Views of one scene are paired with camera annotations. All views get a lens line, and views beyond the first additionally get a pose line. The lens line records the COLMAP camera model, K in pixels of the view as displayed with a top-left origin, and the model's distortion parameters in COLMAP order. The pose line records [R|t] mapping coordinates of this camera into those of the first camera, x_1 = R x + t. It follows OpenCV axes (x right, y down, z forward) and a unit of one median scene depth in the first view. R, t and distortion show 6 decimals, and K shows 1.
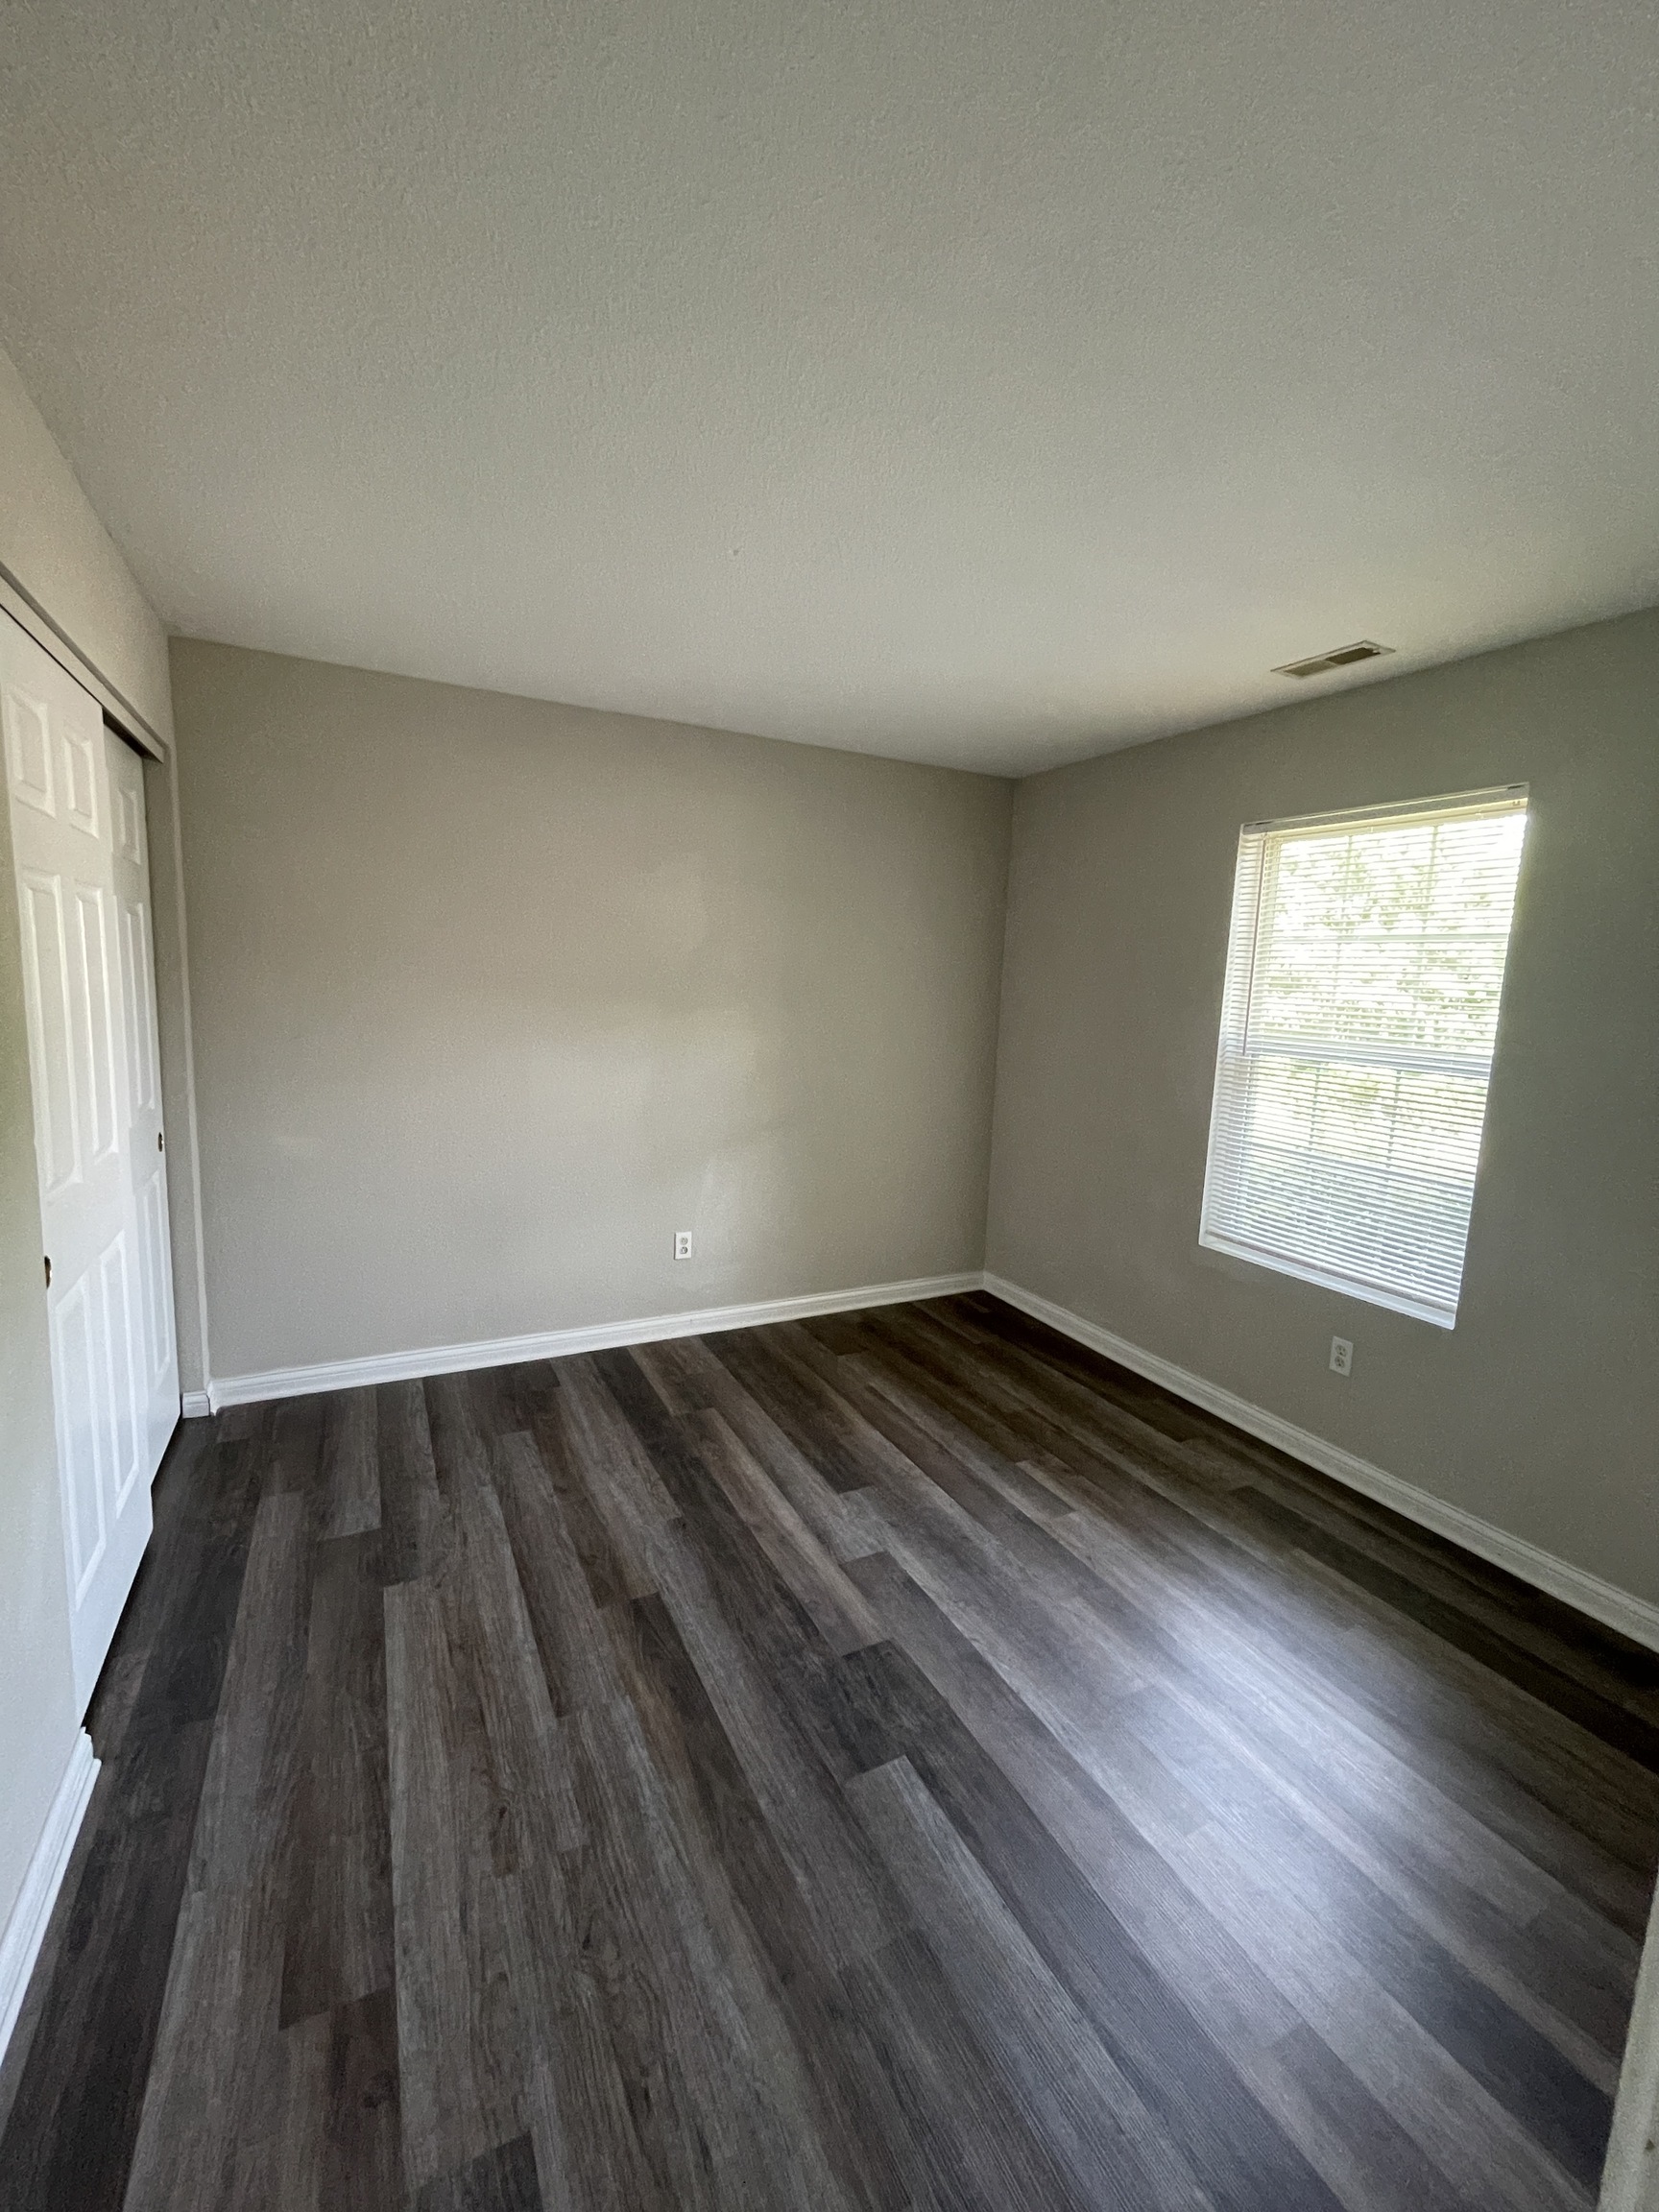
lens RADIAL K [[901.1, 0, 837.1], [0, 901.1, 1097.7], [0, 0, 1]] dist [0.001204, 0.000218]
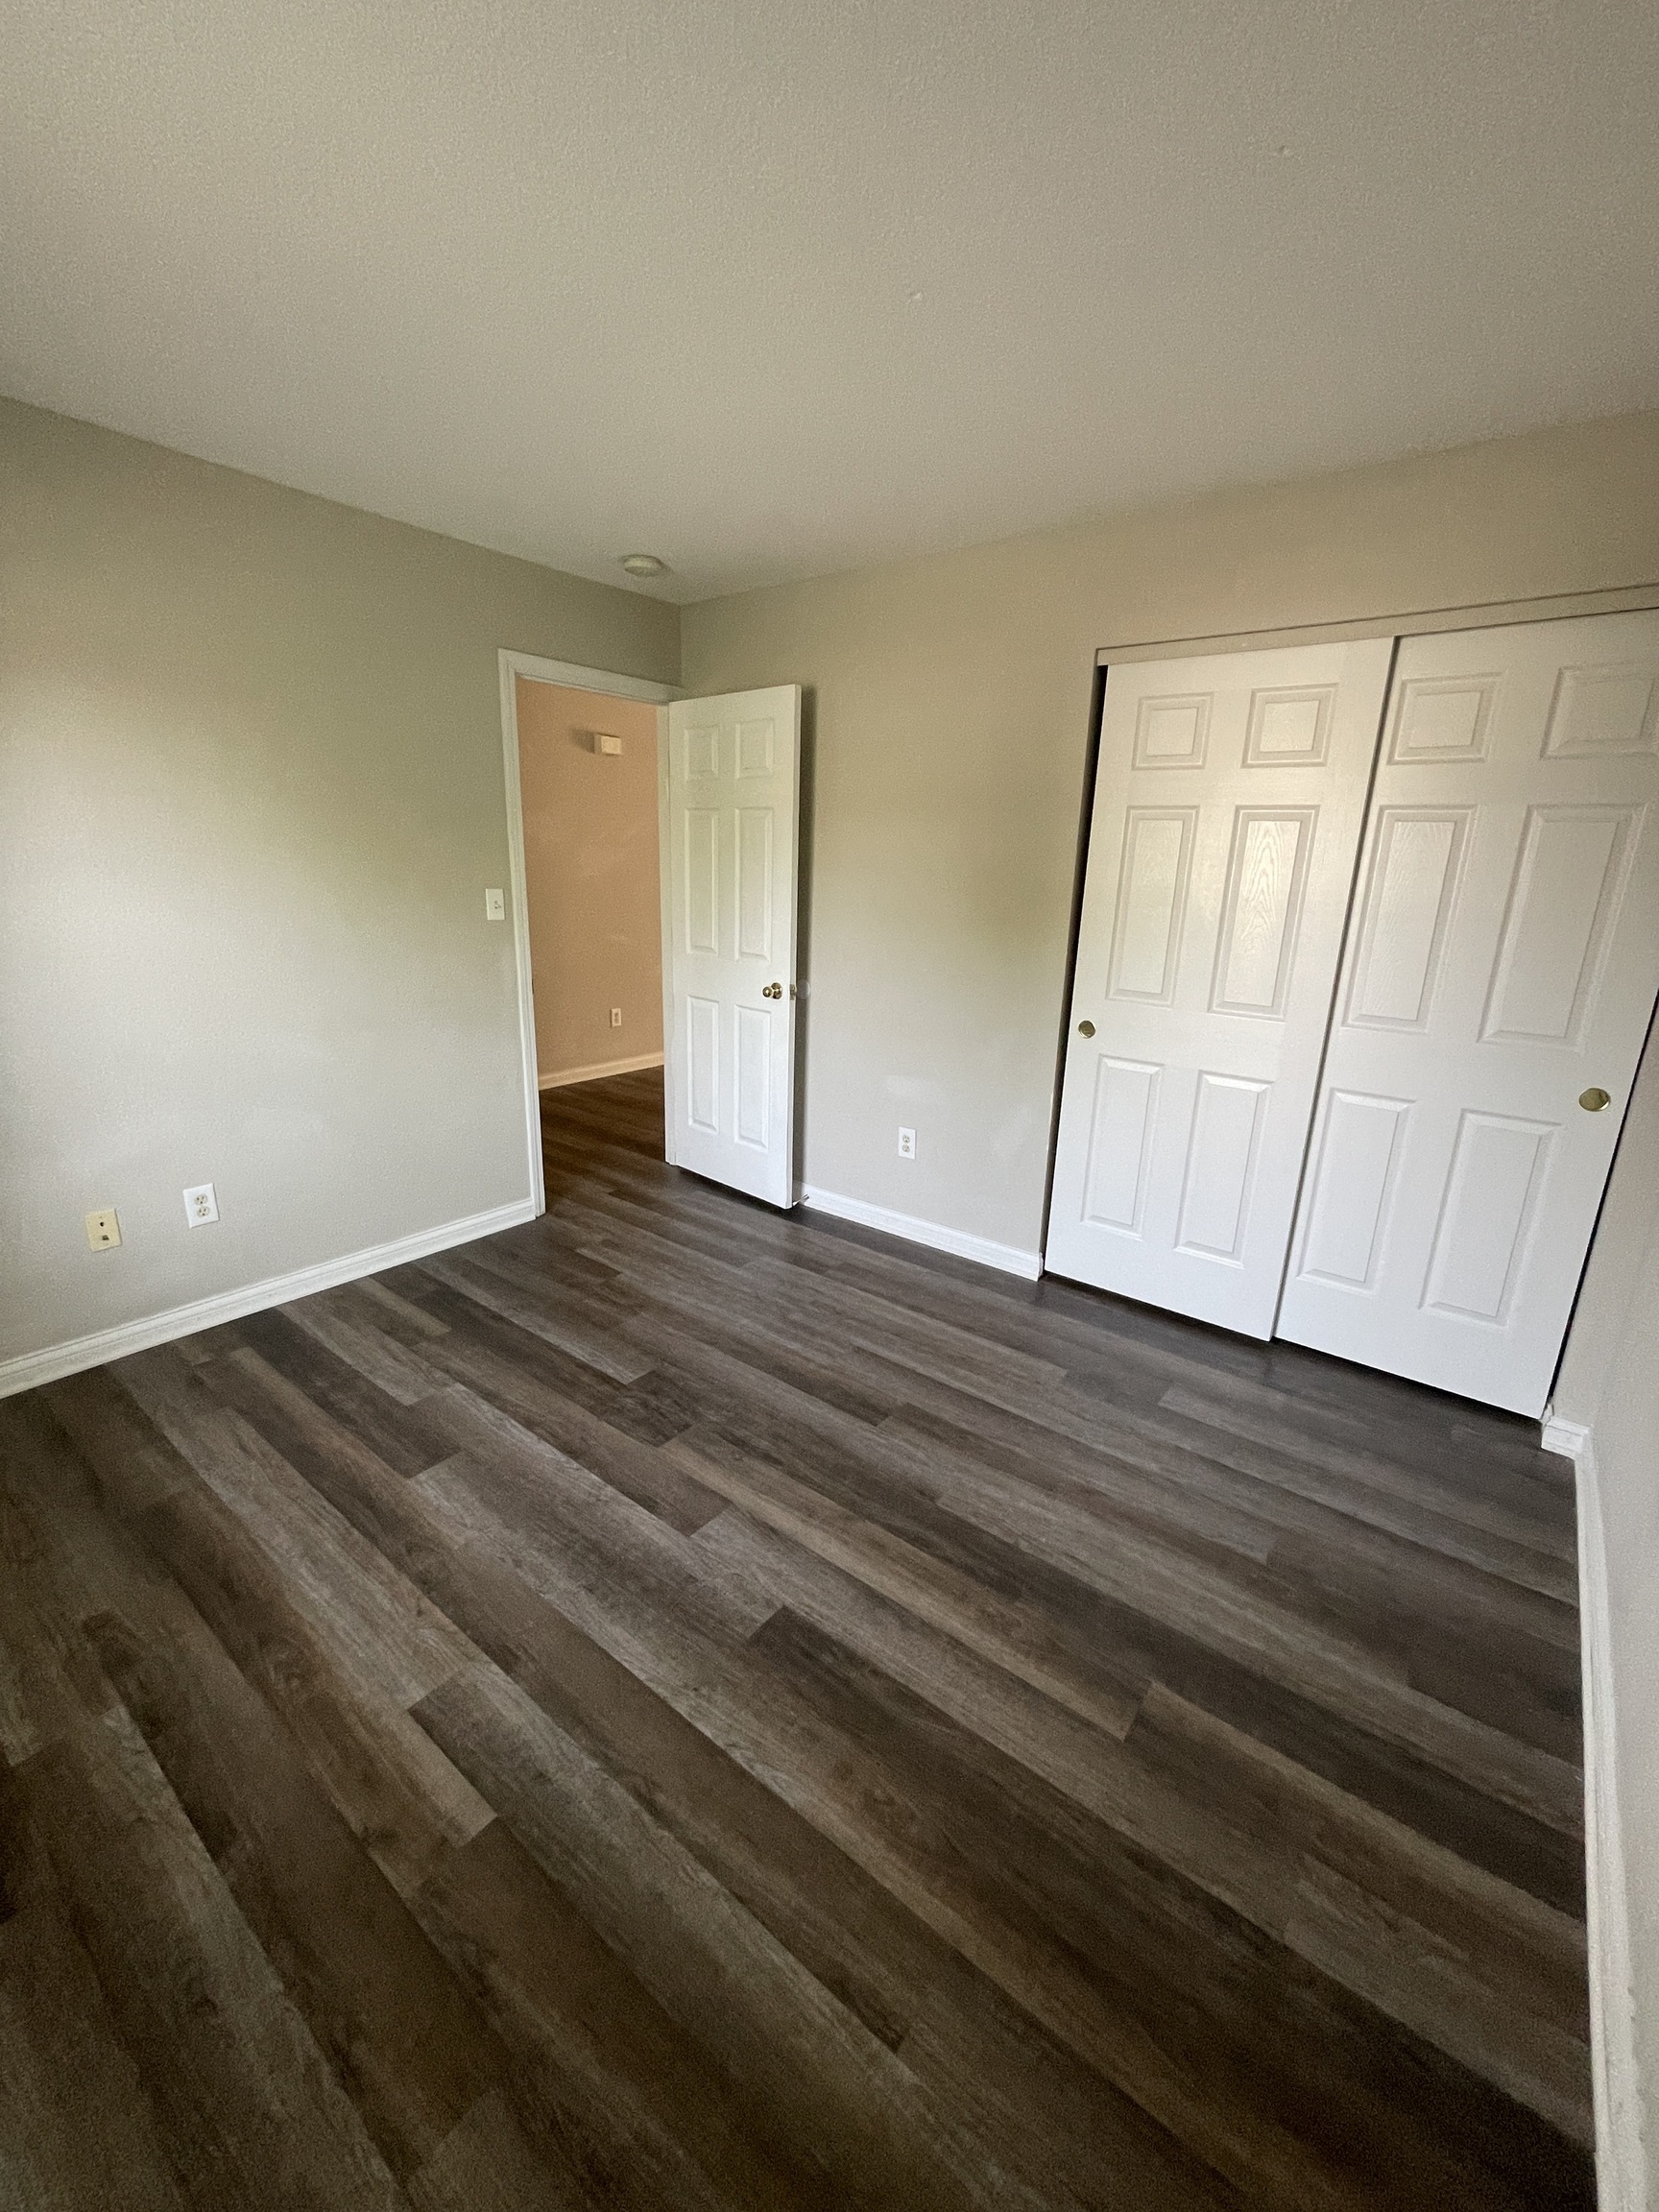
lens RADIAL K [[901.1, 0, 837.1], [0, 901.1, 1097.7], [0, 0, 1]] dist [0.001204, 0.000218]
pose [[-0.905671, 0.038697, -0.422212, 0.262445], [-0.125574, 0.926664, 0.354294, -0.180976], [0.404959, 0.373892, -0.834394, 1.583530]]
